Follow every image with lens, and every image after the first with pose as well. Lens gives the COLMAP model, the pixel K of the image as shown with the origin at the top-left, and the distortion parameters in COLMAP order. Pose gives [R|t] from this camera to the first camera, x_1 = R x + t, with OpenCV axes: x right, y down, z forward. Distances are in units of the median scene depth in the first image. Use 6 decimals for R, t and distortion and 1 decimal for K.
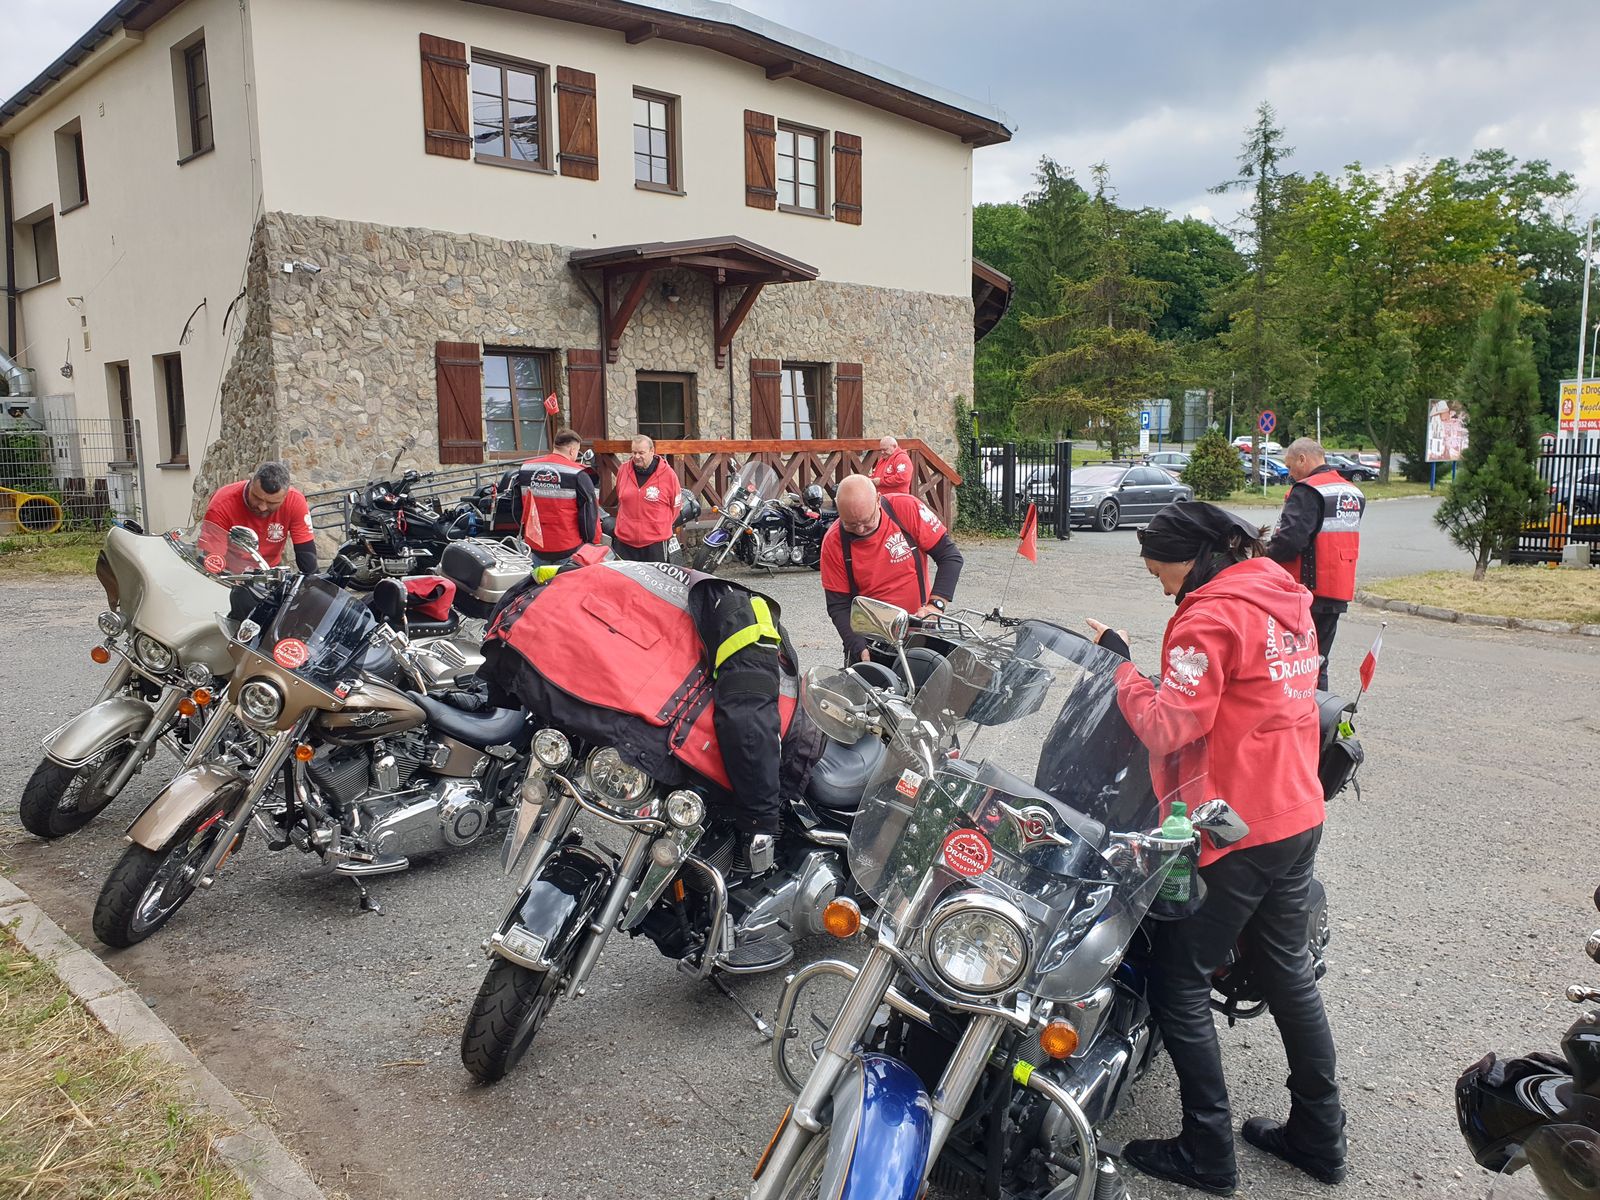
lens RADIAL K [[1238.1, 0, 788.4], [0, 1238.1, 591.3], [0, 0, 1]] dist [0.015391, 0.006020]
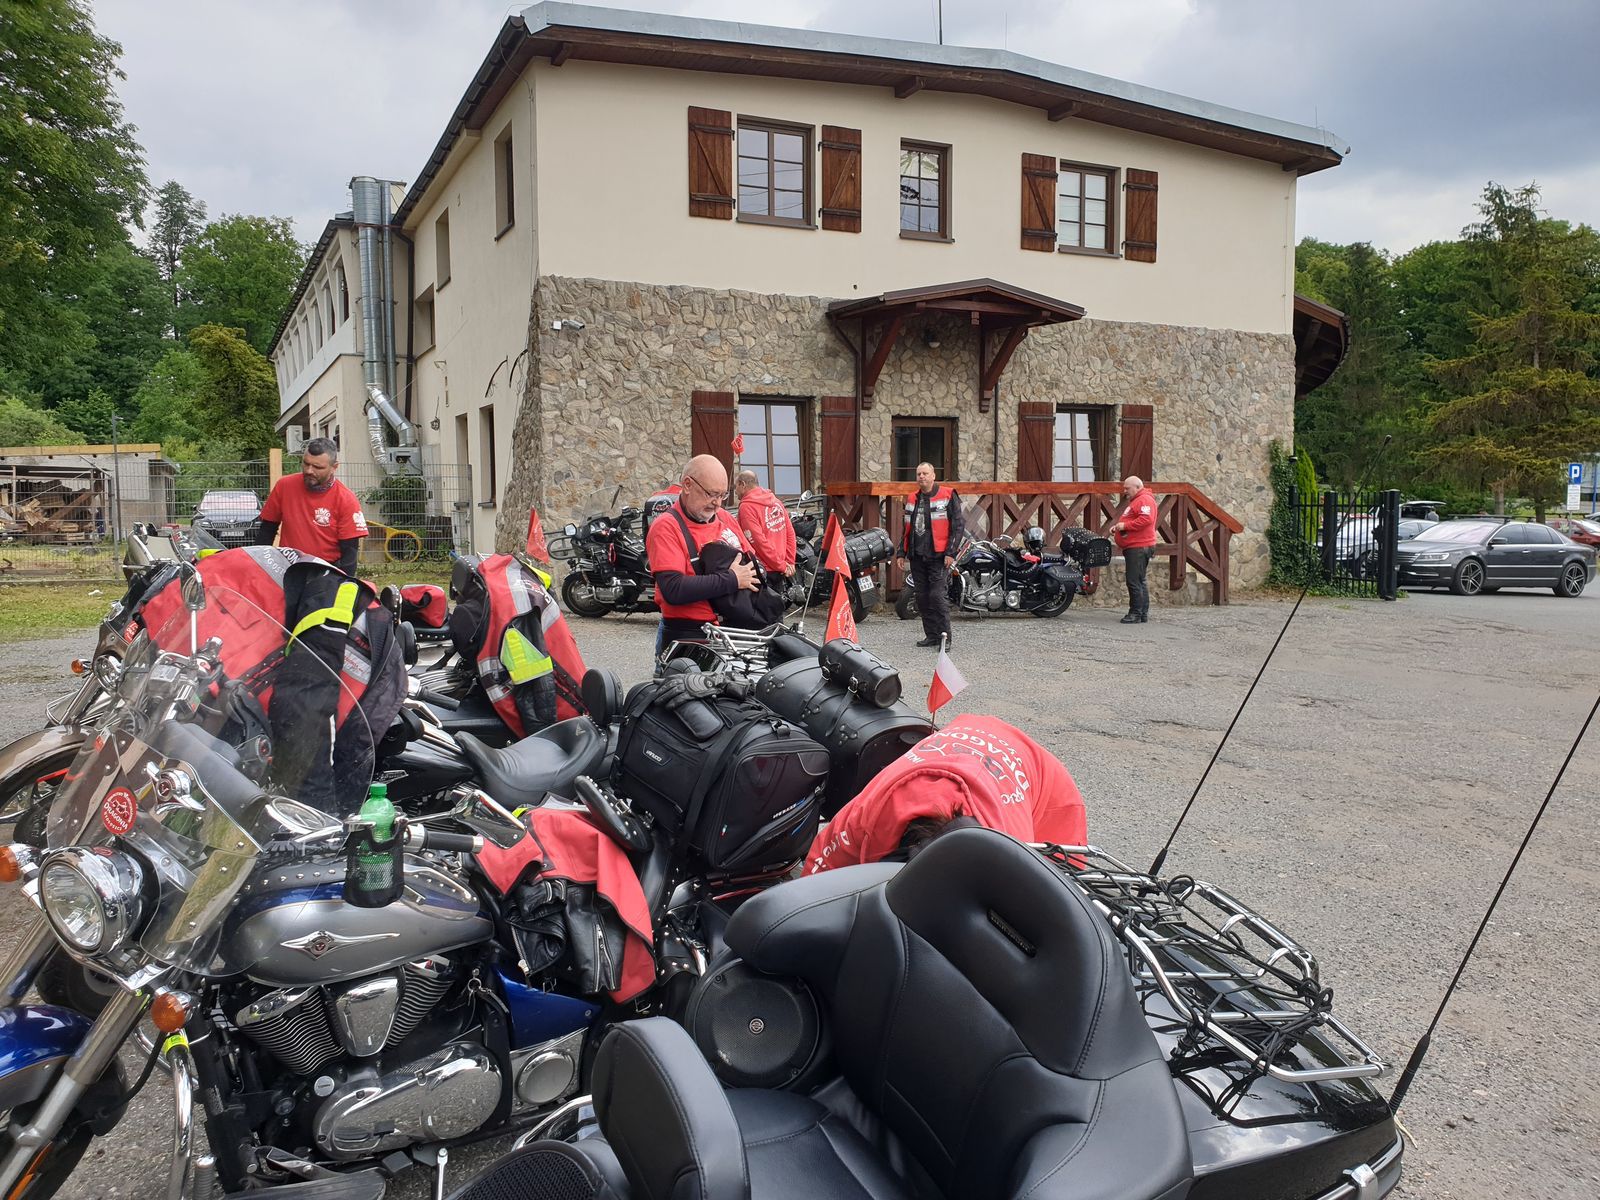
lens RADIAL K [[1238.1, 0, 804.6], [0, 1238.1, 584.2], [0, 0, 1]] dist [0.015391, 0.006020]
pose [[0.949962, 0.027839, -0.311123, 0.146870], [-0.043902, 0.998033, -0.044744, 0.008016], [0.309266, 0.056164, 0.949316, 0.034130]]
